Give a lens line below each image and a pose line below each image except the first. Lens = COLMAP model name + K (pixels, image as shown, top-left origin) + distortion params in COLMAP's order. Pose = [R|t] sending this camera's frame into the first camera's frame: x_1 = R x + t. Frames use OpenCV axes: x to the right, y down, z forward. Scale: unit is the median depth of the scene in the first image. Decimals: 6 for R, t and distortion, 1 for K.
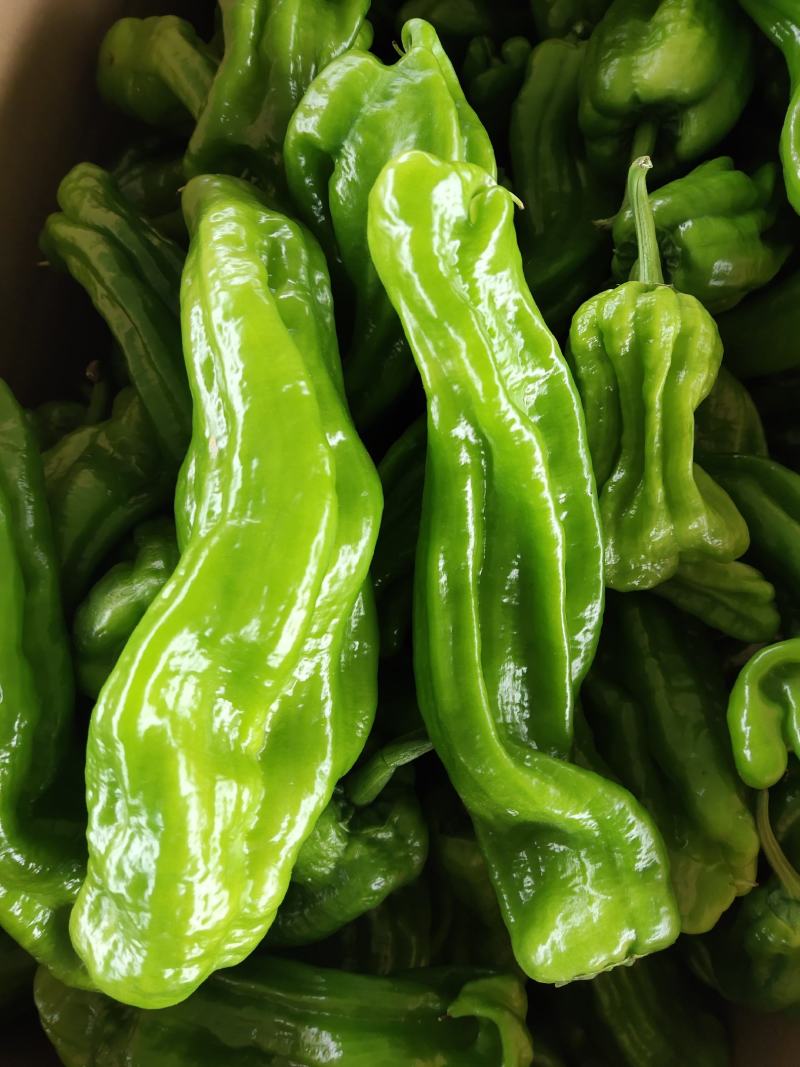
lens RADIAL K [[803.1, 0, 409.9], [0, 803.1, 533.2], [0, 0, 1]] dist [0.081722, -0.162283]
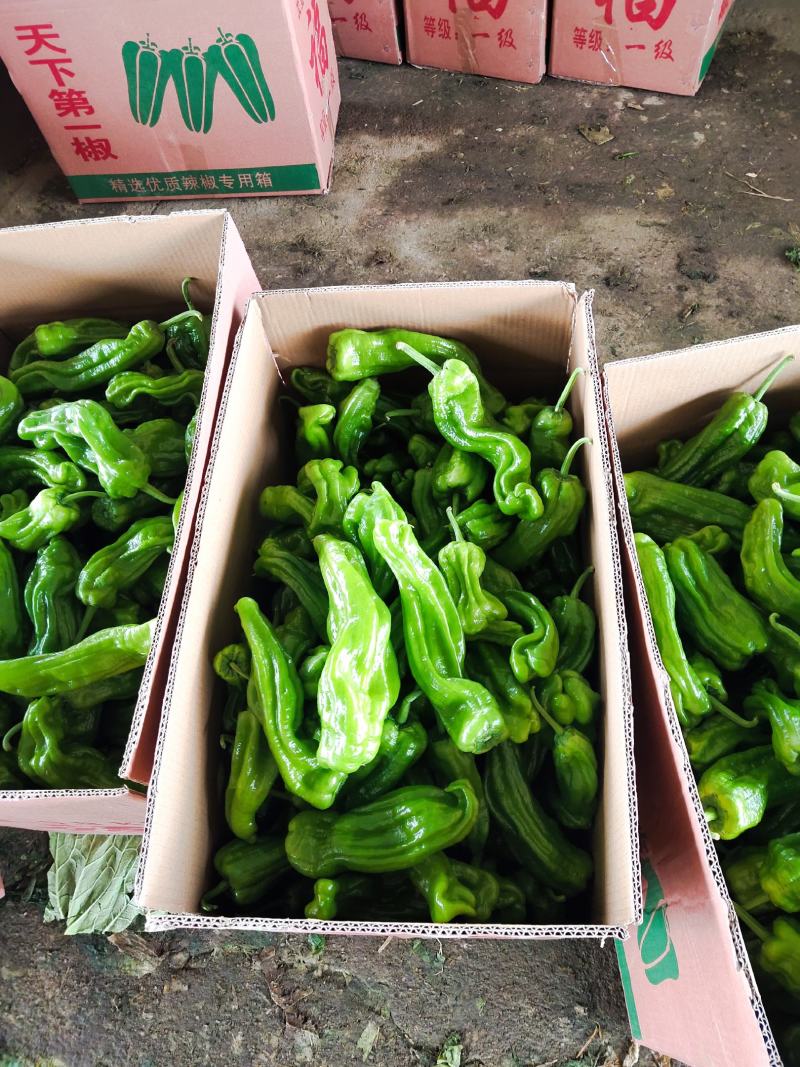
lens RADIAL K [[803.1, 0, 409.9], [0, 803.1, 533.2], [0, 0, 1]] dist [0.081722, -0.162283]
pose [[0.982900, -0.175715, 0.055063, -0.076260], [0.183639, 0.913315, -0.363499, 0.848911], [0.013583, 0.367395, 0.929966, -2.142595]]
